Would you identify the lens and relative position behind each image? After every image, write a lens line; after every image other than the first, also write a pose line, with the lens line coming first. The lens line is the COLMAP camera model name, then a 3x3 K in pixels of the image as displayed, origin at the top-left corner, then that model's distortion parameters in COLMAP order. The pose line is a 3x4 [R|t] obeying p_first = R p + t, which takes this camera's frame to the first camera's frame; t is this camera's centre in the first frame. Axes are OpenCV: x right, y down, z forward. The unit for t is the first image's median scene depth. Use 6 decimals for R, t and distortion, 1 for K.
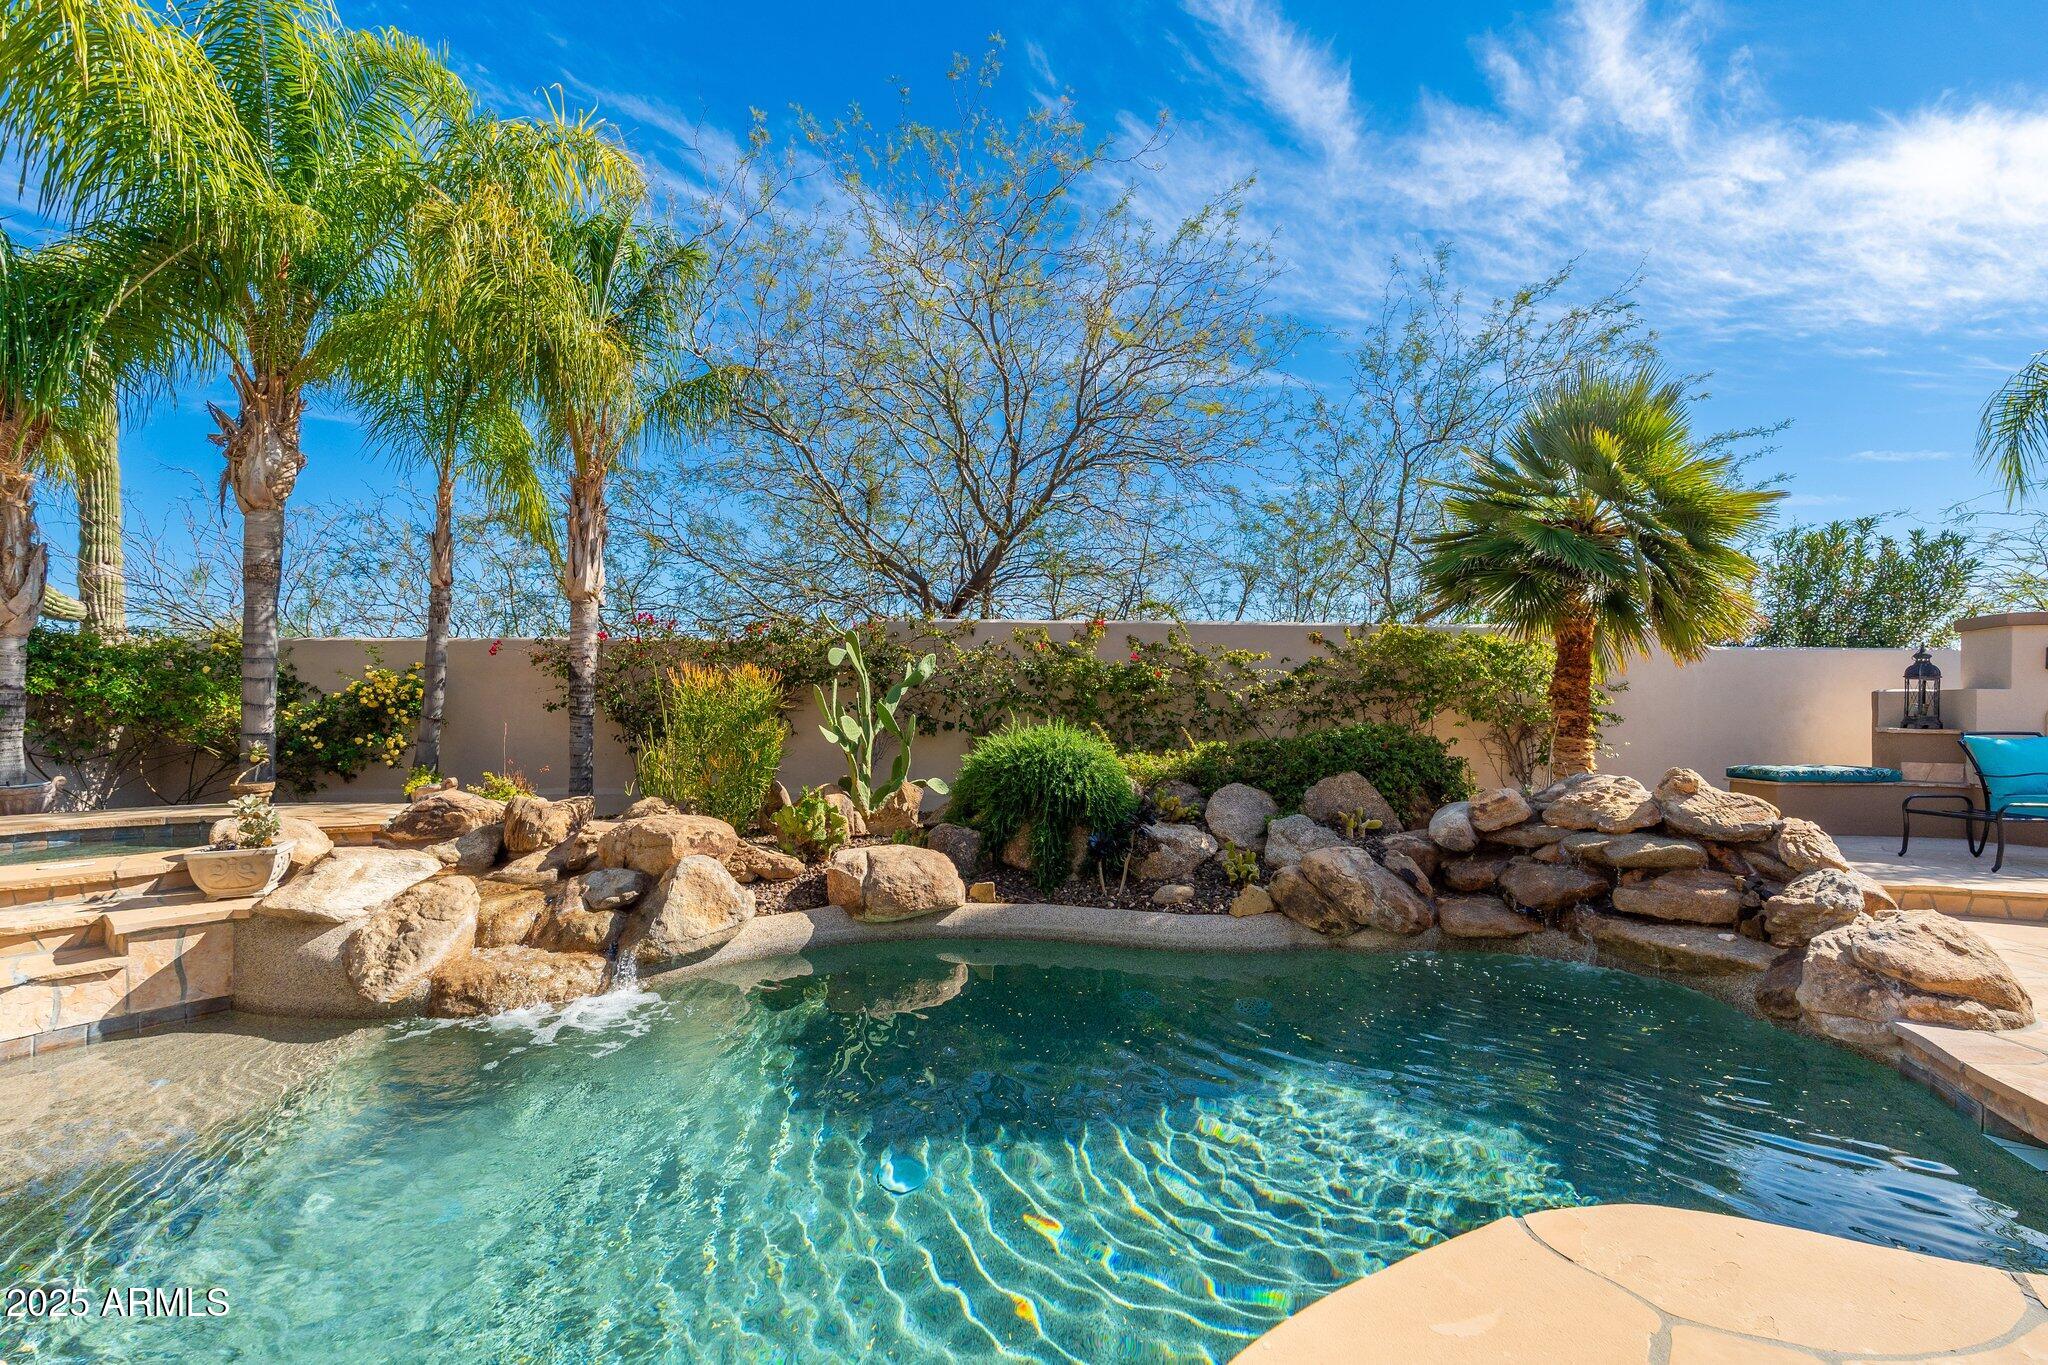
lens RADIAL K [[941.4, 0, 1022.9], [0, 941.4, 694.0], [0, 0, 1]] dist [-0.001049, 0.001154]
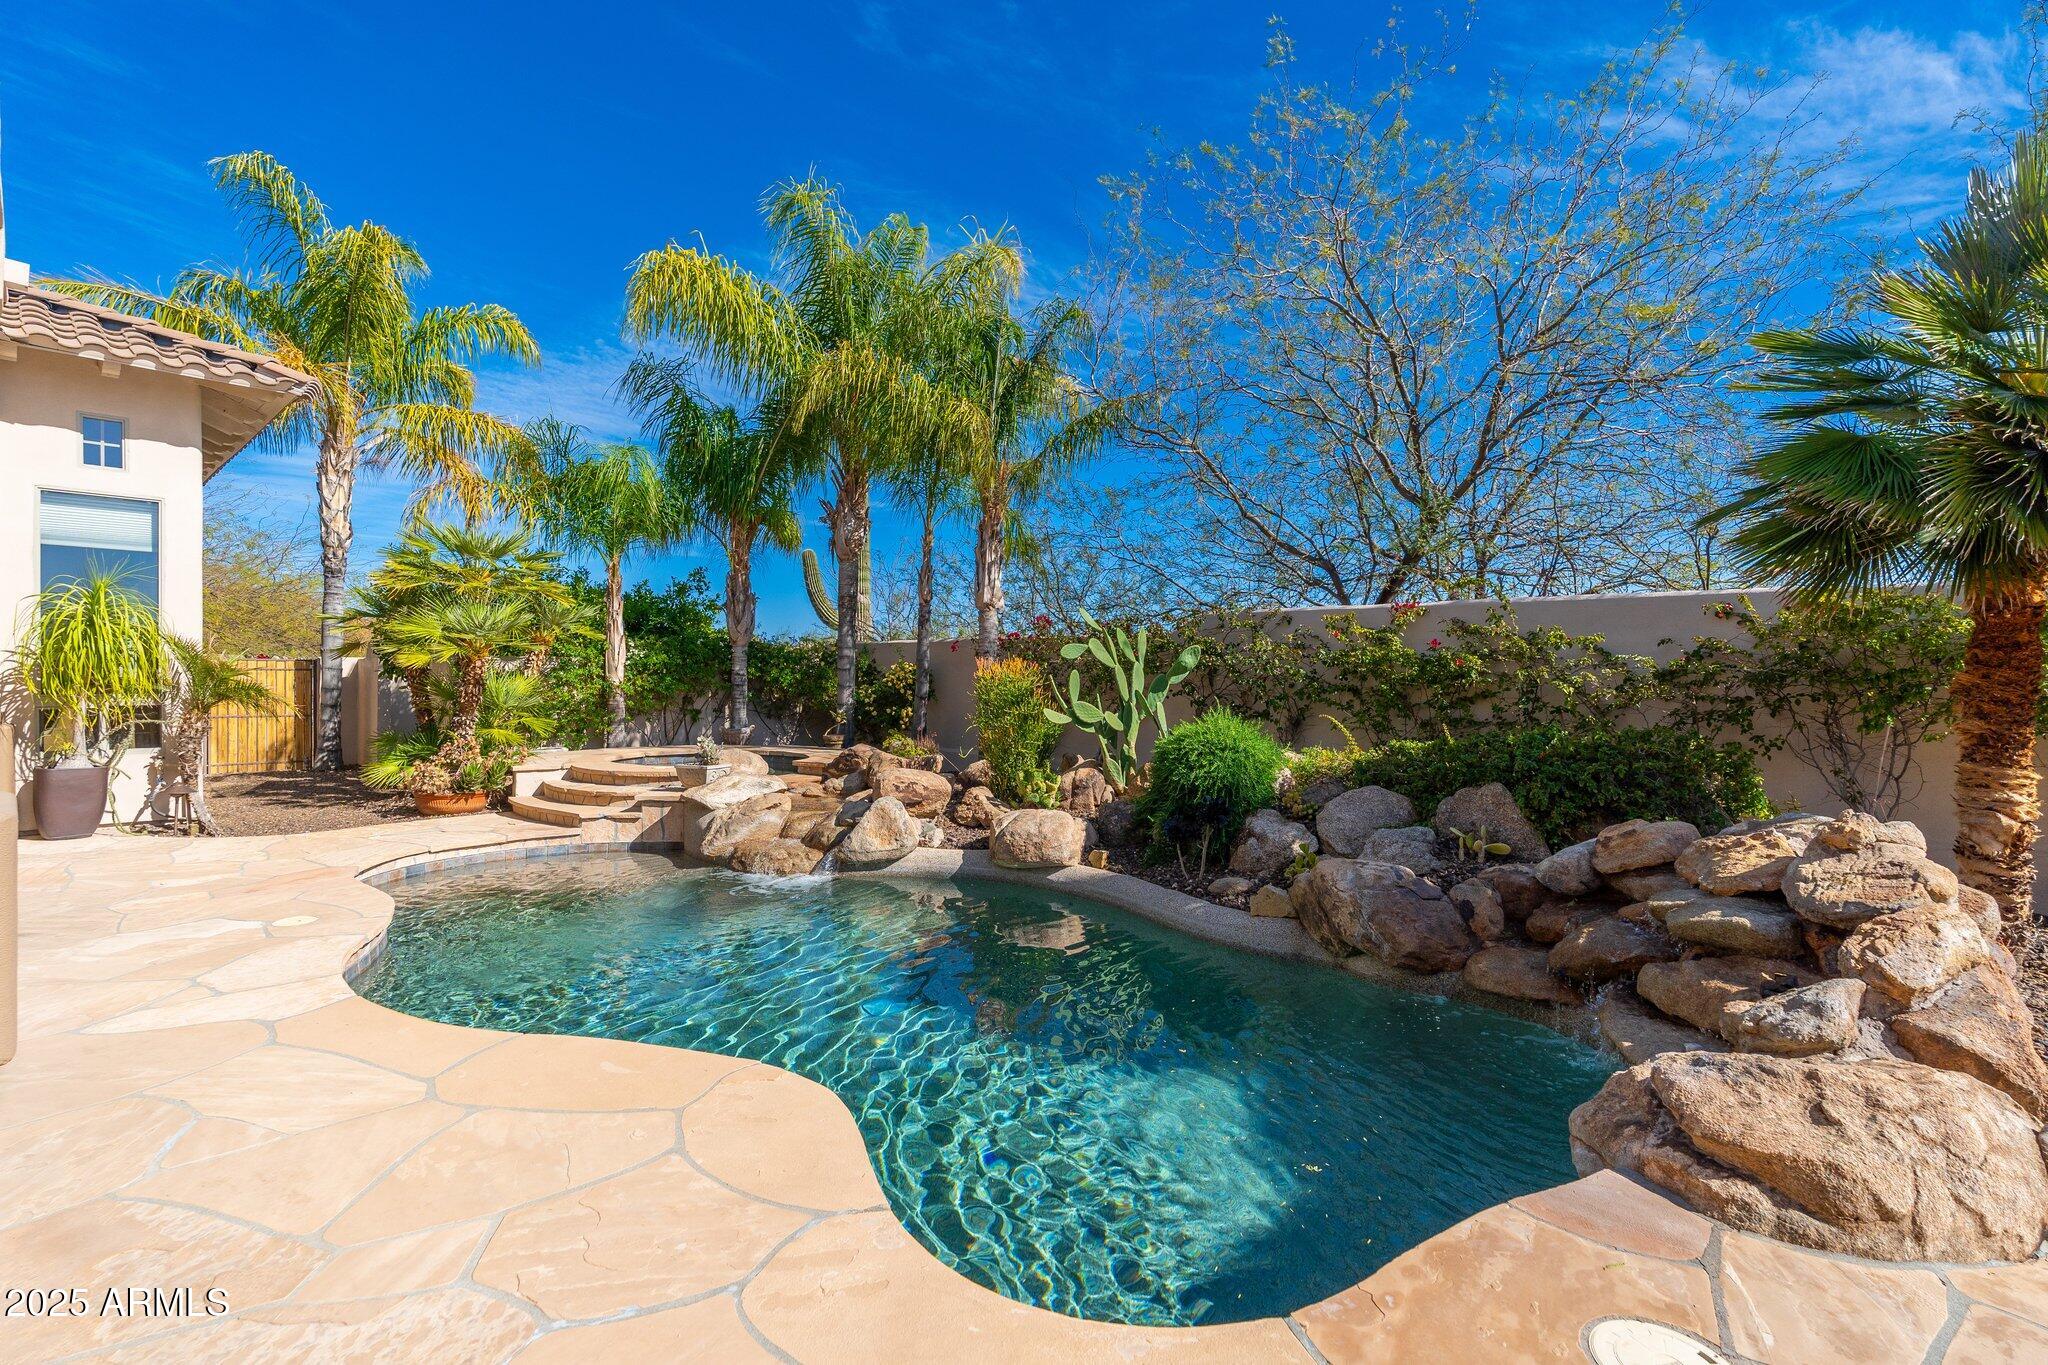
lens RADIAL K [[1003.2, 0, 1022.4], [0, 1003.2, 683.6], [0, 0, 1]] dist [0.006332, 0.000623]
pose [[0.675009, 0.010535, -0.737734, 0.794483], [-0.005109, 0.999941, 0.009605, -0.012311], [0.737792, -0.002714, 0.675023, 0.114356]]
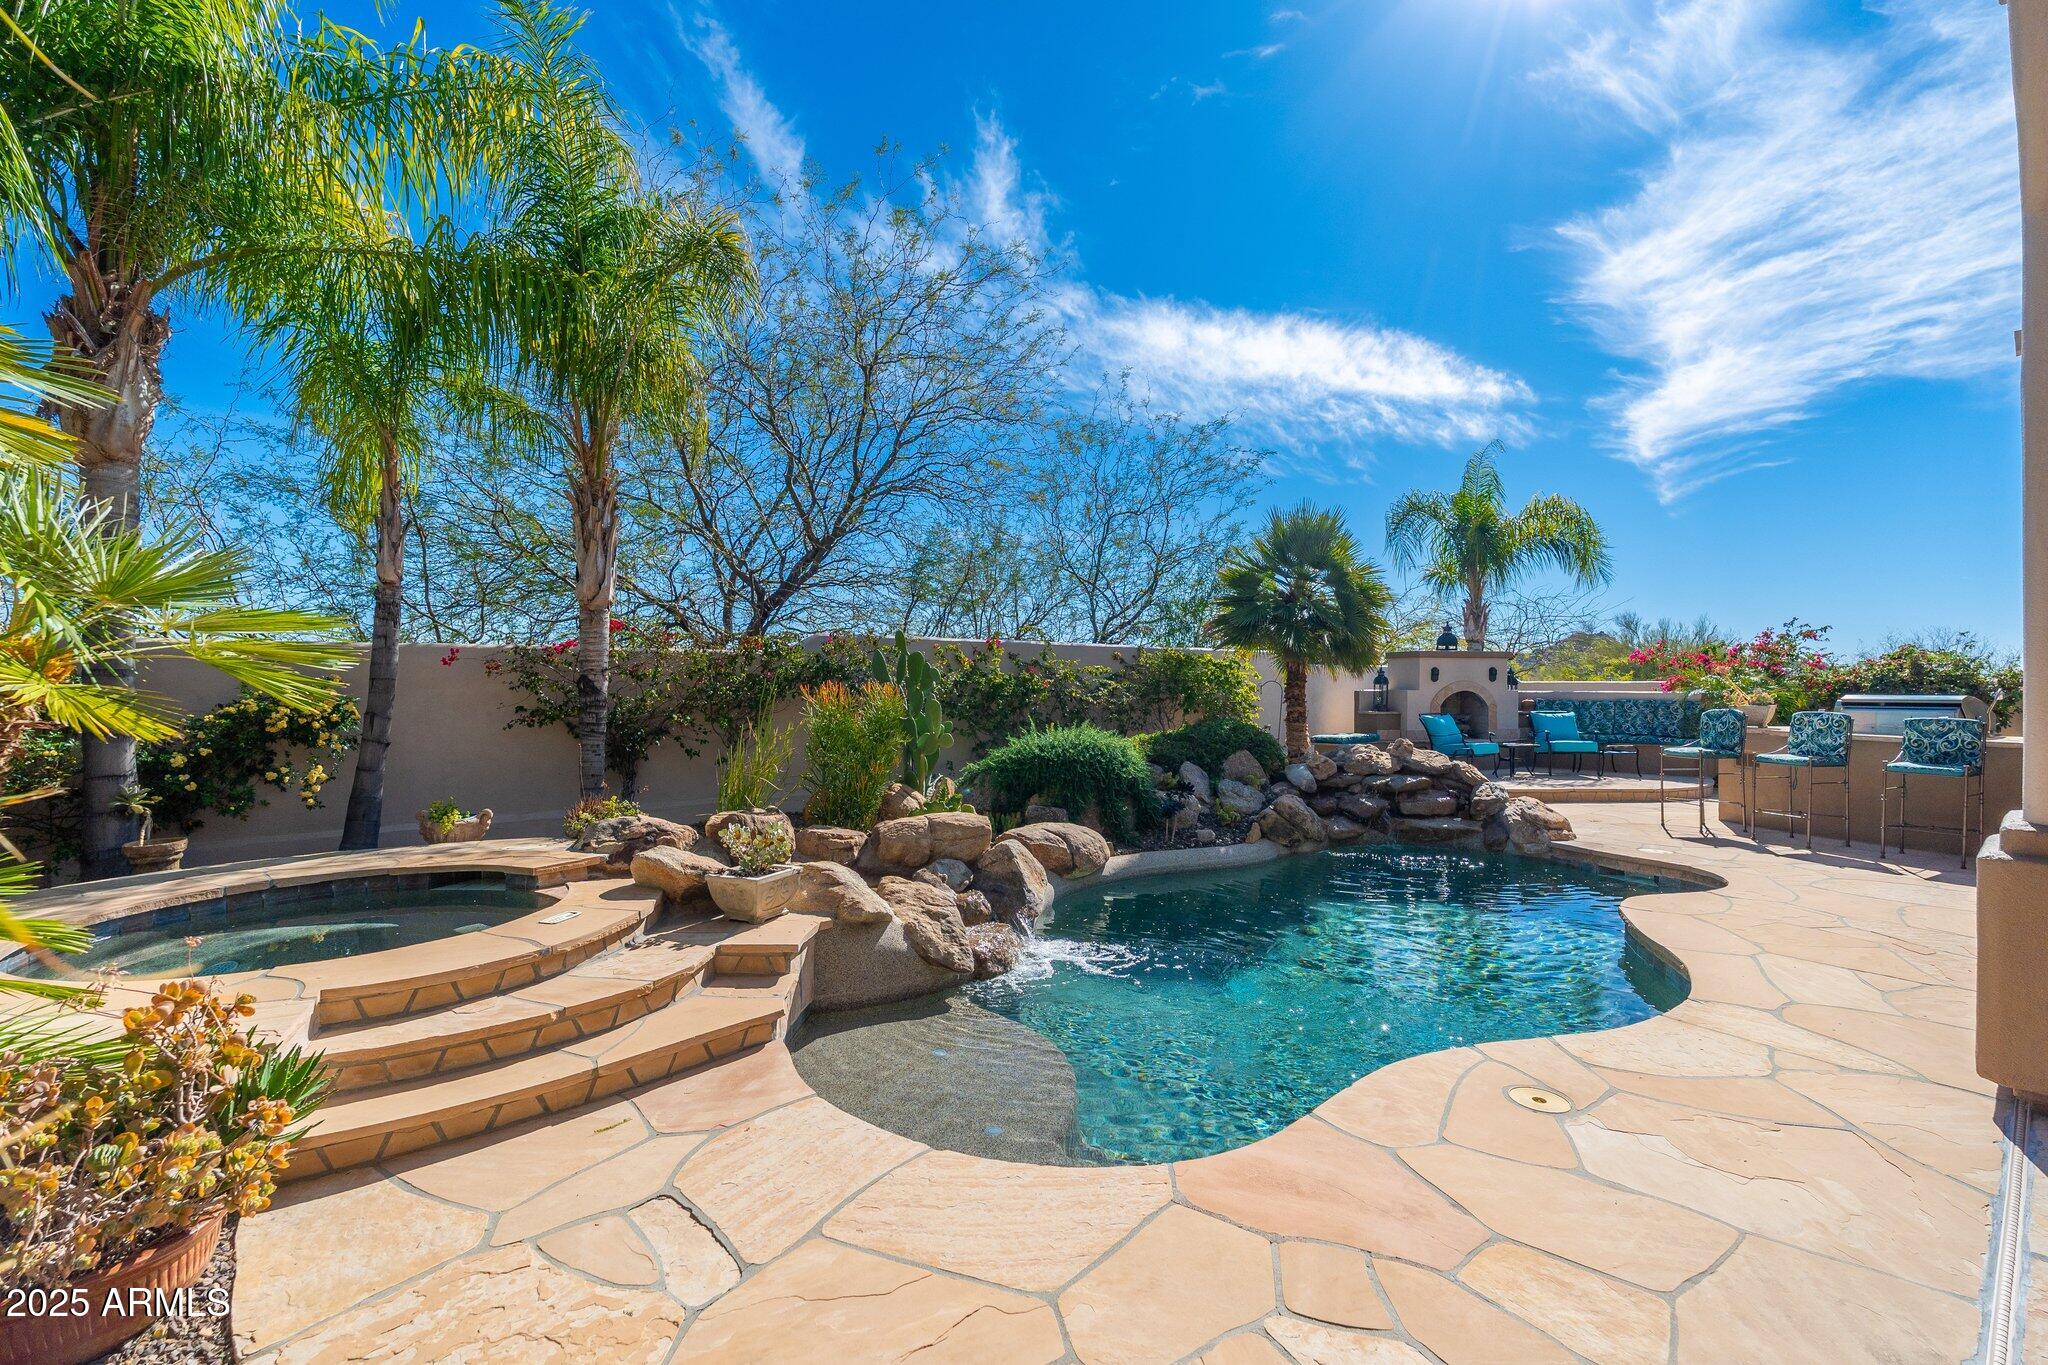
lens RADIAL K [[941.4, 0, 1015.9], [0, 941.4, 670.4], [0, 0, 1]] dist [-0.001049, 0.001154]
pose [[0.774104, 0.006237, 0.633028, -1.030757], [0.007934, 0.999777, -0.019552, -0.024016], [-0.633009, 0.020158, 0.773882, 0.024762]]
